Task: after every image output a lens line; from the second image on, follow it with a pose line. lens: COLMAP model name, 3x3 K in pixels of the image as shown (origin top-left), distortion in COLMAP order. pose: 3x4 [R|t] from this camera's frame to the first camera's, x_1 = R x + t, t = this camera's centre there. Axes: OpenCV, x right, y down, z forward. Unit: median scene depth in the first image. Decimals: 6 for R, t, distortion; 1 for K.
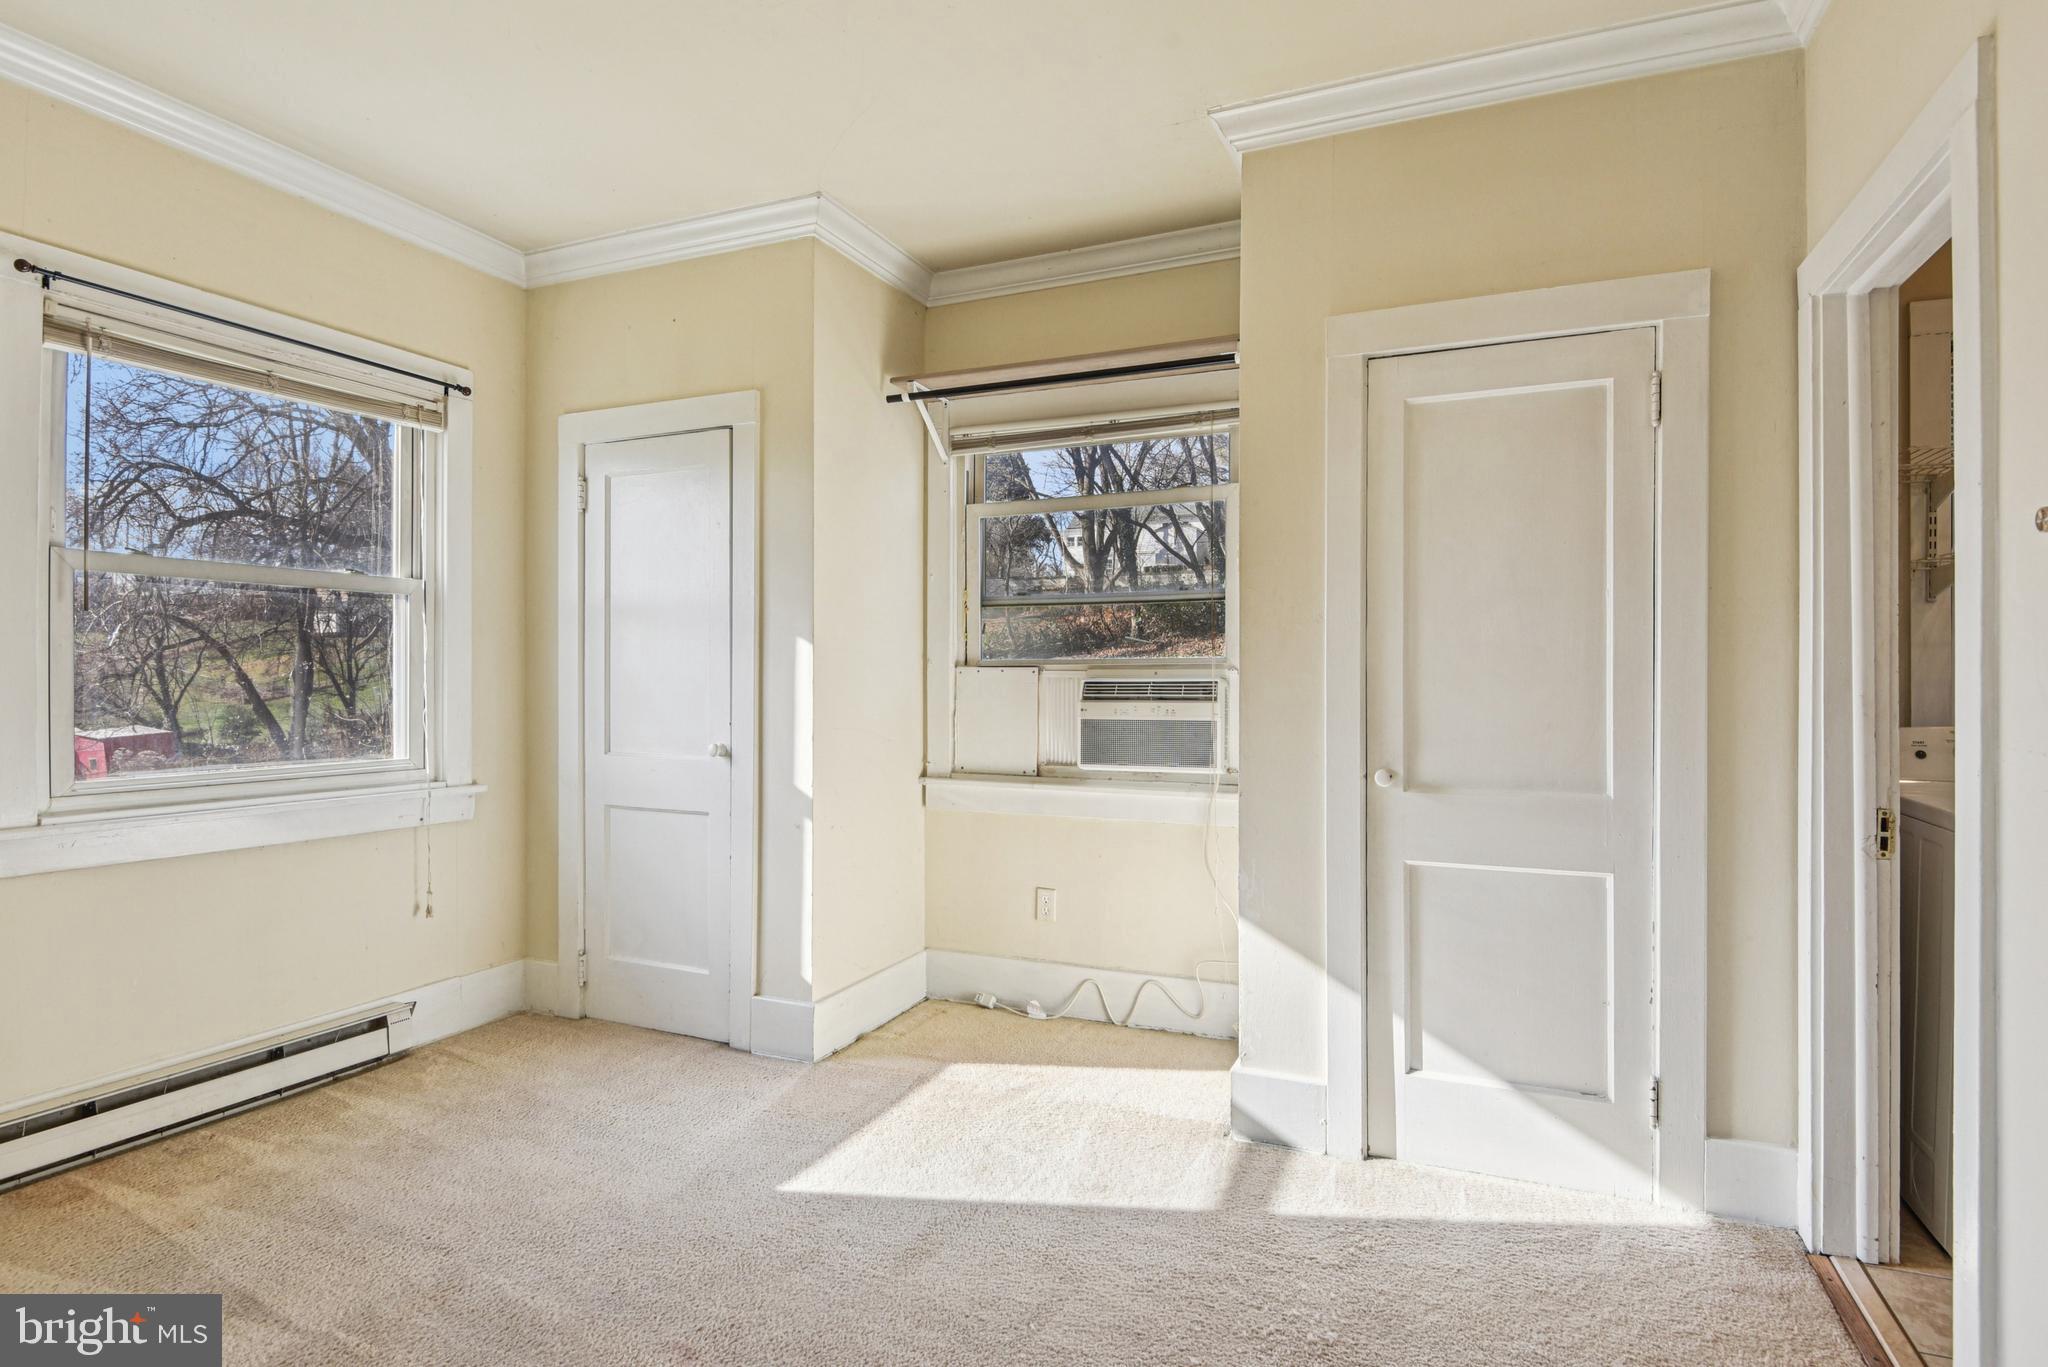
lens RADIAL K [[1066.7, 0, 1023.6], [0, 1066.7, 693.6], [0, 0, 1]] dist [-0.004270, -0.016895]
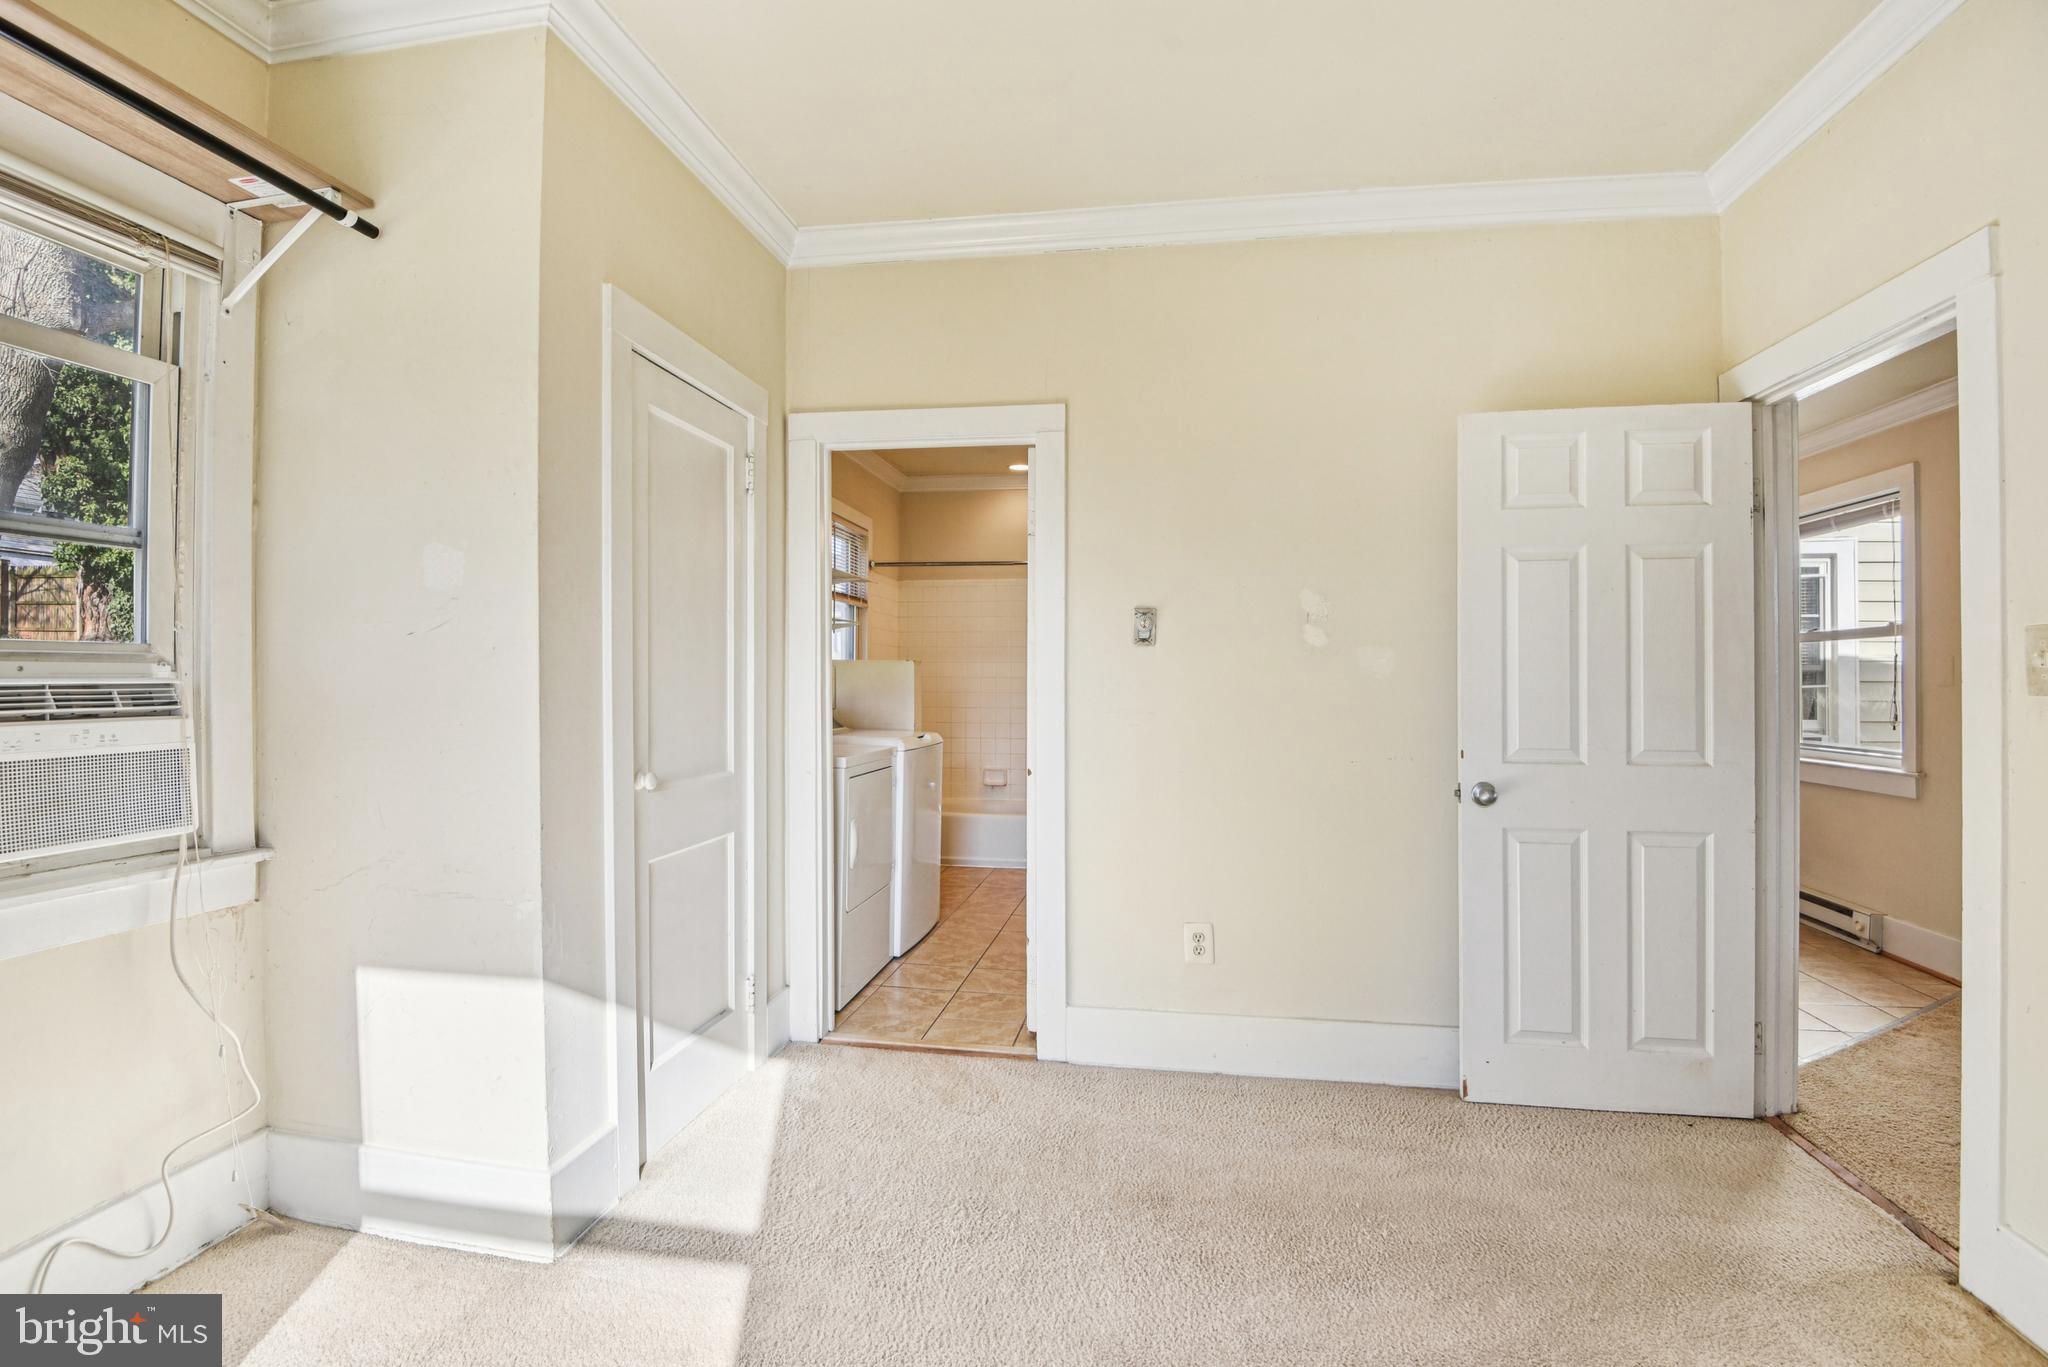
lens RADIAL K [[974.4, 0, 1020.6], [0, 974.4, 669.8], [0, 0, 1]] dist [-0.009631, -0.013227]
pose [[-0.250713, 0.005368, 0.968047, -0.623648], [0.005607, 0.999976, -0.004093, -0.018670], [-0.968045, 0.004402, -0.250737, 0.887650]]
